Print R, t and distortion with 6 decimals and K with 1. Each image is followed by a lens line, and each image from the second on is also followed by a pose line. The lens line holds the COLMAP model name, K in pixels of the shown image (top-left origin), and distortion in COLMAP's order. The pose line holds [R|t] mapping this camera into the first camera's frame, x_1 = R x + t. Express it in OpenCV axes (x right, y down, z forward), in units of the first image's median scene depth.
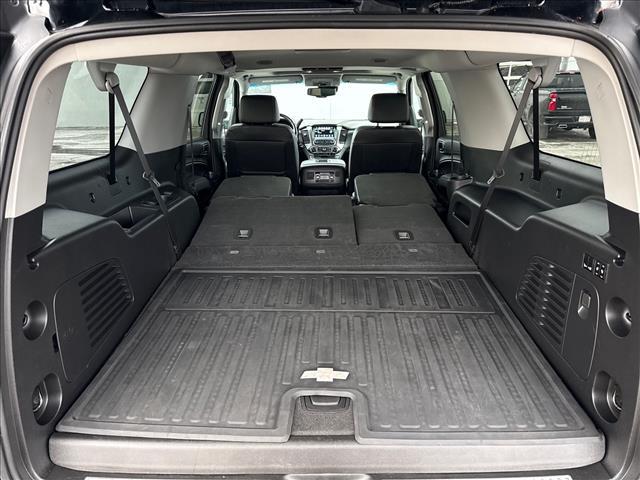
lens RADIAL K [[443.4, 0, 320.0], [0, 443.4, 240.0], [0, 0, 1]] dist [0.069567, -0.068331]
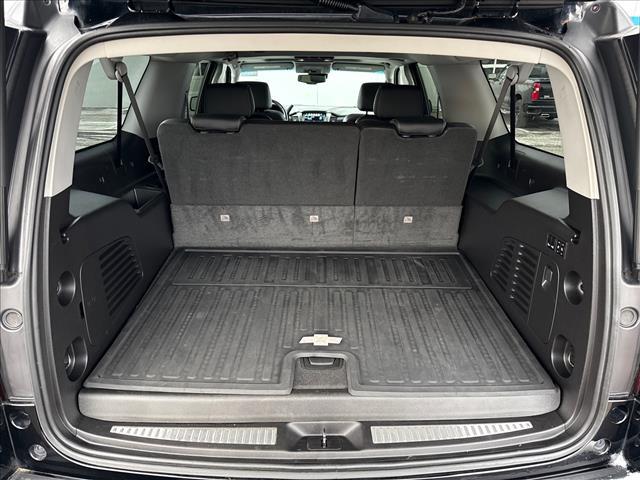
lens RADIAL K [[443.4, 0, 320.0], [0, 443.4, 240.0], [0, 0, 1]] dist [0.069567, -0.068331]
pose [[0.999405, 0.007798, 0.033596, -0.032184], [-0.008882, 0.999440, 0.032247, 0.012686], [-0.033326, -0.032526, 0.998915, -0.121083]]
